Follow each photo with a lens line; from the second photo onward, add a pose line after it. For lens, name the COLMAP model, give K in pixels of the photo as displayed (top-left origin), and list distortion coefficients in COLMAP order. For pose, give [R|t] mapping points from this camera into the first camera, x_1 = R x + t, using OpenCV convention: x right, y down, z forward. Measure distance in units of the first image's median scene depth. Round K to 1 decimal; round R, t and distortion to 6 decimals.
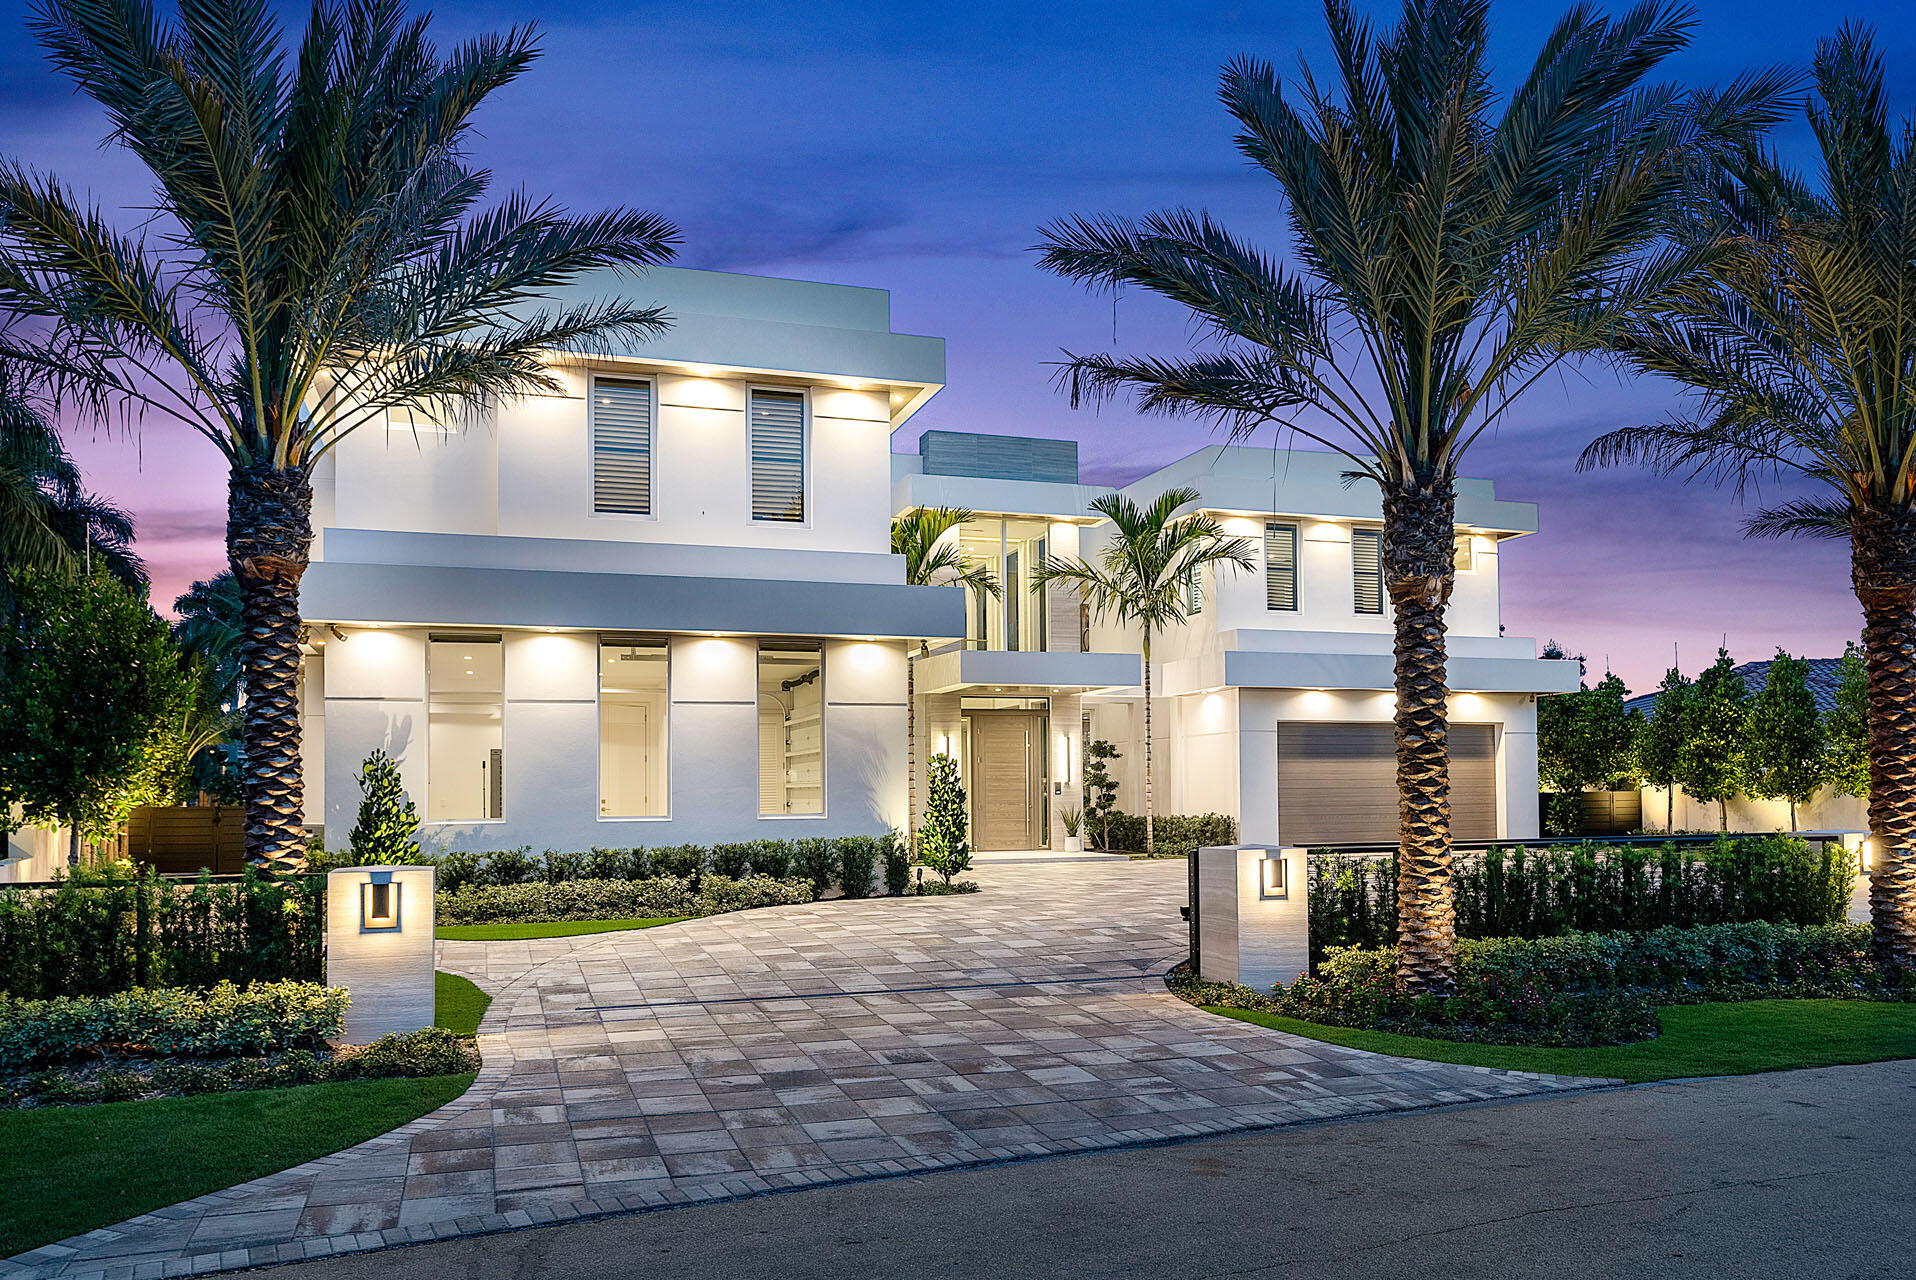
lens RADIAL K [[1361.1, 0, 957.5], [0, 1361.1, 703.0], [0, 0, 1]] dist [0.013565, -0.001445]
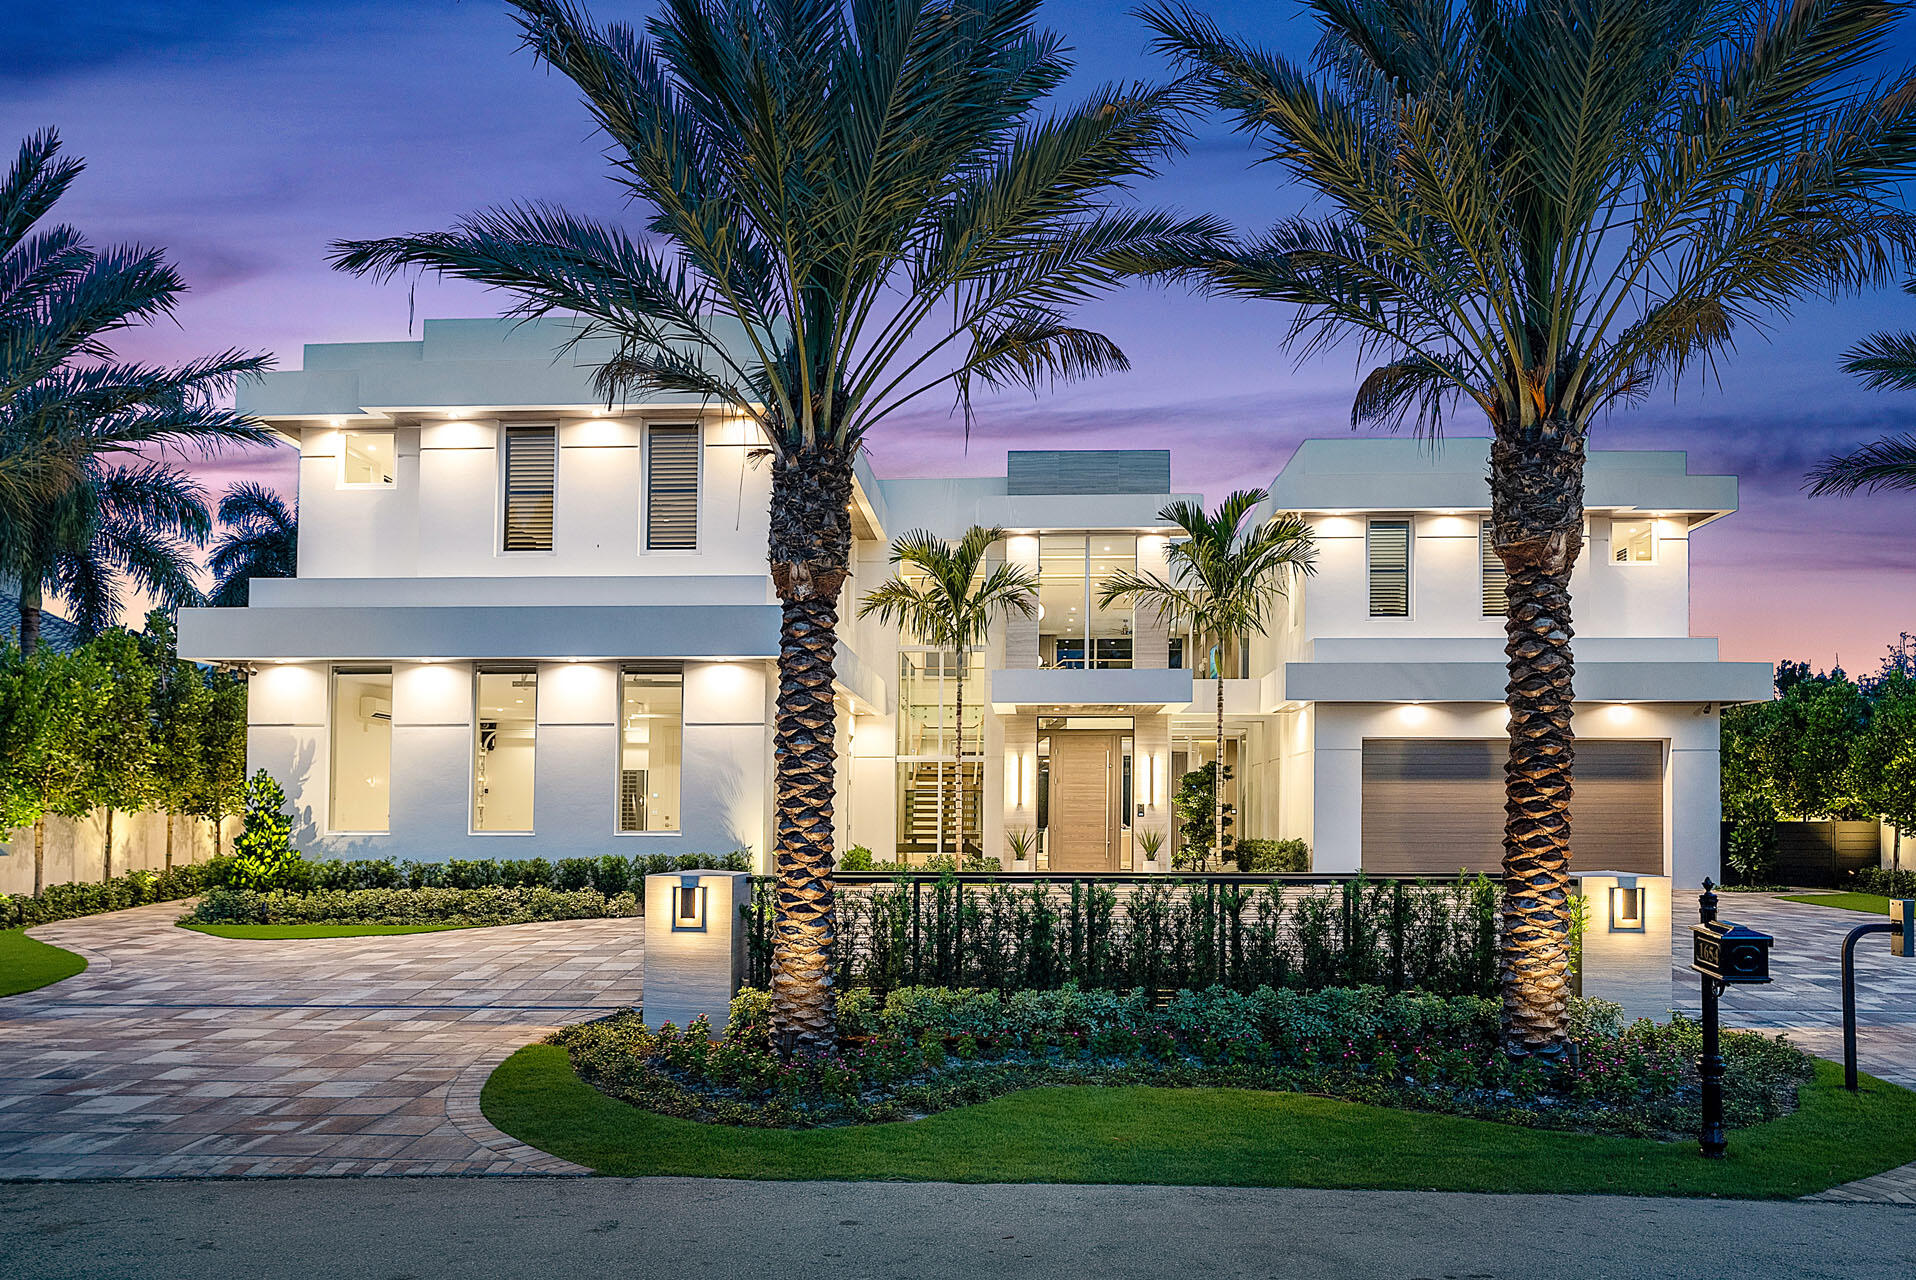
lens RADIAL K [[1275.1, 0, 957.1], [0, 1275.1, 752.6], [0, 0, 1]] dist [-0.000054, 0.002146]
pose [[0.937972, -0.005960, -0.346661, 0.456807], [0.012127, 0.999804, 0.015625, 0.009890], [0.346500, -0.018860, 0.937860, 0.180390]]
